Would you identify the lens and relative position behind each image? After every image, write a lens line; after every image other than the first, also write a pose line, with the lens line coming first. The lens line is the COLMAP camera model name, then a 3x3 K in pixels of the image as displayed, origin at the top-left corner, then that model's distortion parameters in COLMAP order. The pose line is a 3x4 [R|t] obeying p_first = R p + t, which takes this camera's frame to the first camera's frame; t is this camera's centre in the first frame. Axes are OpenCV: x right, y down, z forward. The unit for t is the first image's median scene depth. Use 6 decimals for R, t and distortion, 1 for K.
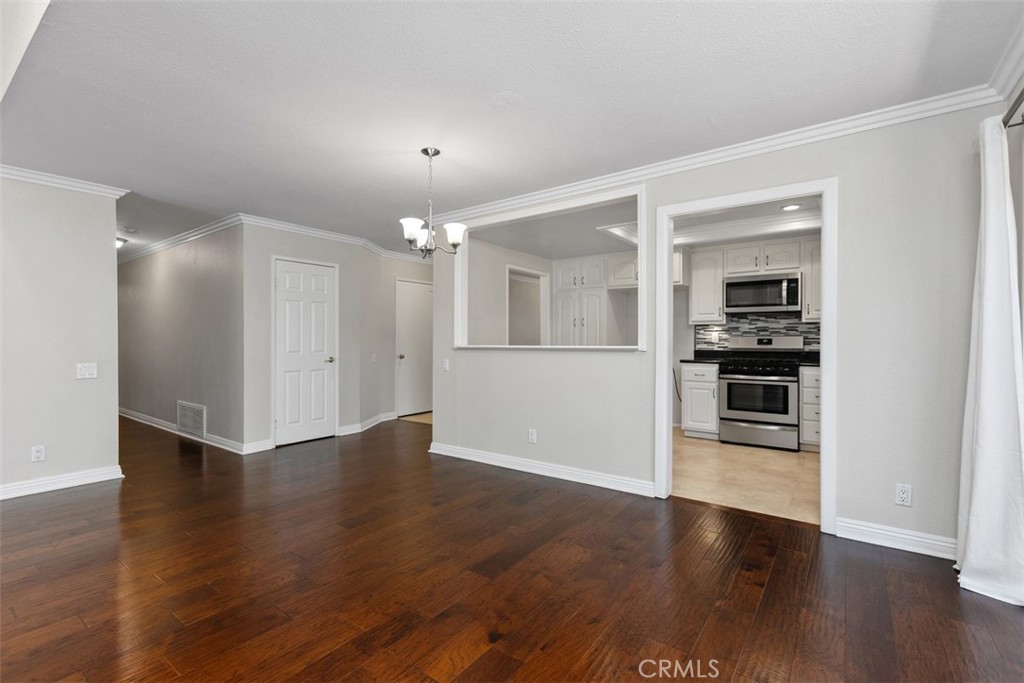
lens RADIAL K [[461.5, 0, 510.7], [0, 461.5, 340.0], [0, 0, 1]] dist [-0.001301, -0.000405]
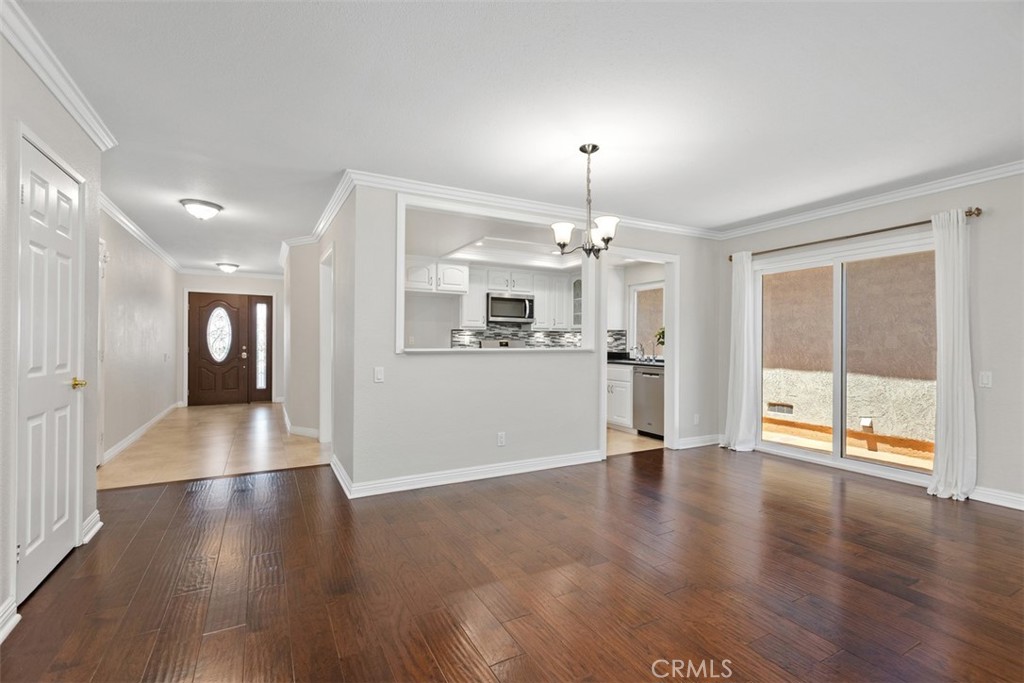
lens RADIAL K [[461.5, 0, 505.0], [0, 461.5, 339.6], [0, 0, 1]] dist [-0.001301, -0.000405]
pose [[0.437531, 0.008043, 0.899167, -0.644130], [-0.004511, 0.999967, -0.006749, -0.000009], [-0.899192, -0.001103, 0.437553, 0.421663]]
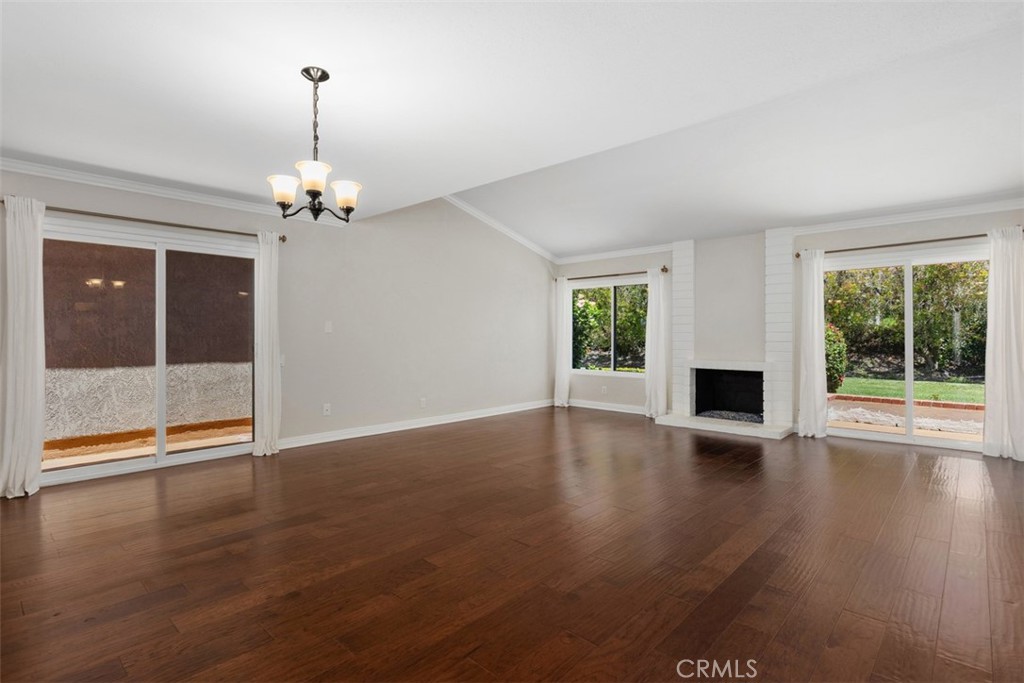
lens RADIAL K [[502.9, 0, 507.8], [0, 502.9, 332.6], [0, 0, 1]] dist [-0.001670, -0.002395]
pose [[-0.994041, 0.001387, 0.108999, -0.321933], [0.000765, 0.999983, -0.005754, 0.000887], [-0.109006, -0.005636, -0.994025, 1.002054]]
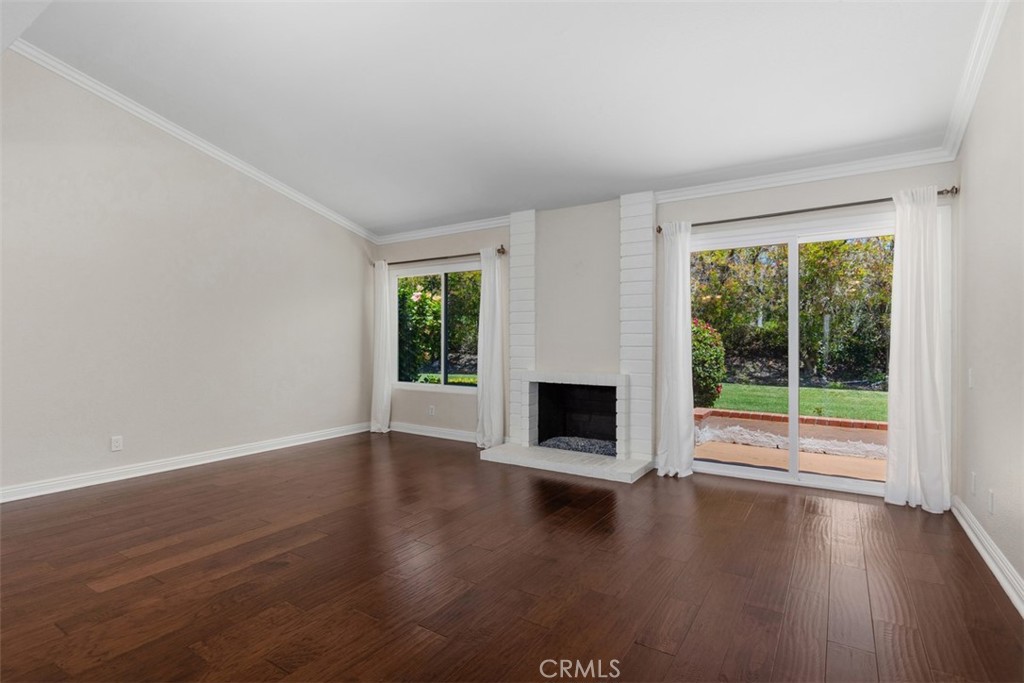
lens RADIAL K [[502.9, 0, 510.3], [0, 502.9, 340.1], [0, 0, 1]] dist [-0.001670, -0.002395]
pose [[-0.998043, 0.000856, -0.062526, -0.546763], [0.000622, 0.999993, 0.003759, 0.001422], [0.062529, 0.003713, -0.998036, 0.629702]]
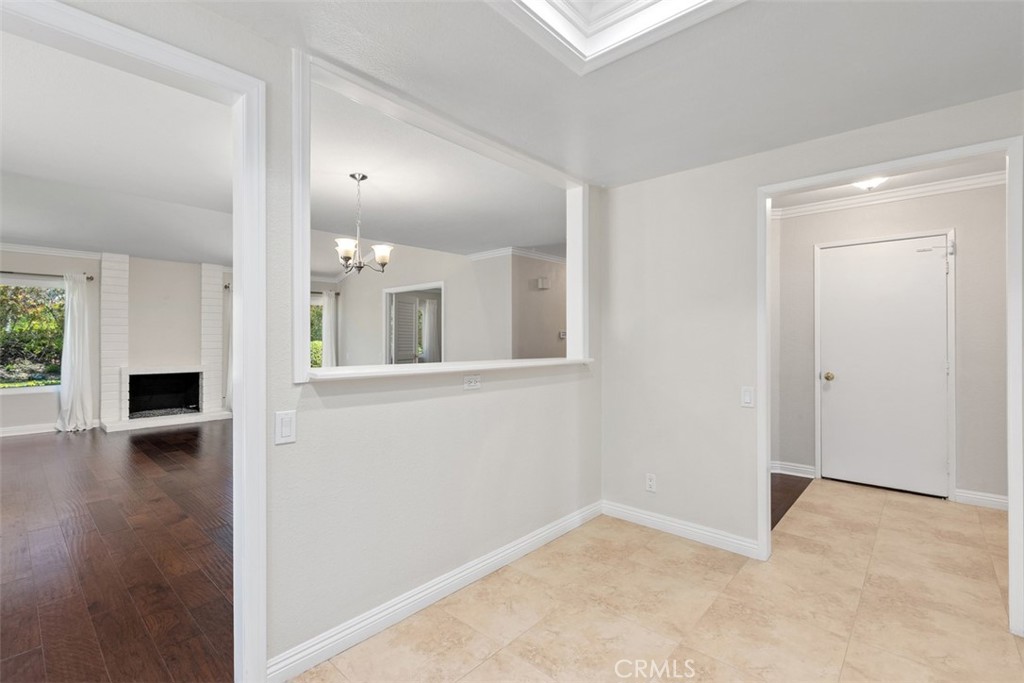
lens RADIAL K [[461.5, 0, 504.9], [0, 461.5, 338.7], [0, 0, 1]] dist [-0.001301, -0.000405]
pose [[-0.105859, -0.001964, -0.994379, 0.497325], [-0.001831, 0.999997, -0.001780, -0.014029], [0.994380, 0.001633, -0.105862, 0.837136]]
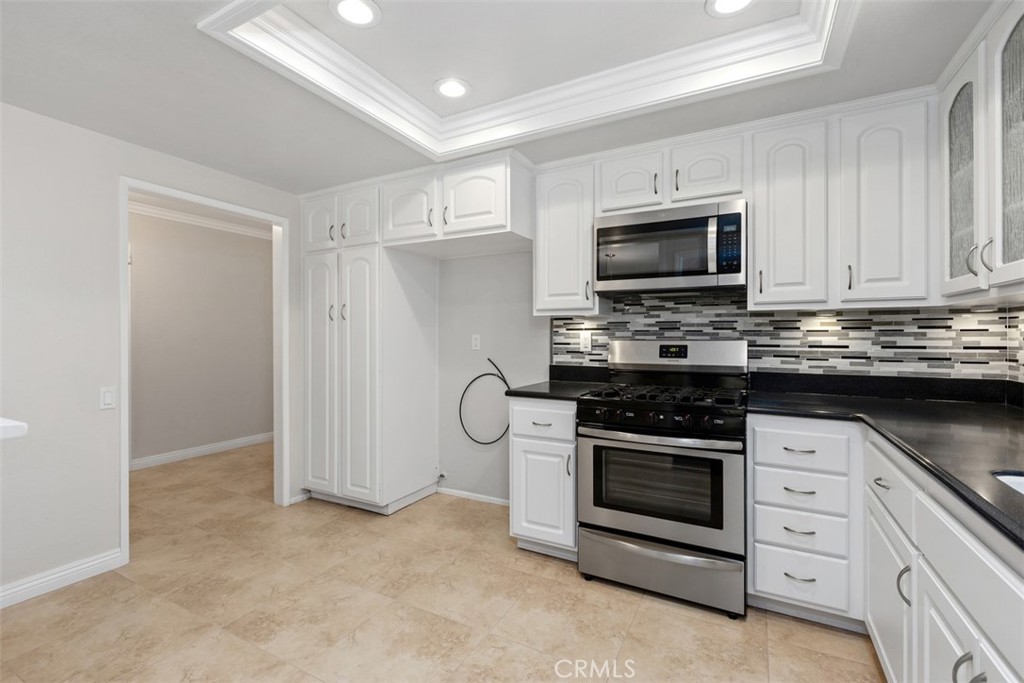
lens RADIAL K [[461.5, 0, 511.8], [0, 461.5, 337.6], [0, 0, 1]] dist [-0.001301, -0.000405]
pose [[0.989030, -0.002600, 0.147690, 0.309228], [0.002149, 0.999993, 0.003214, -0.012997], [-0.147697, -0.002862, 0.989028, 0.541545]]
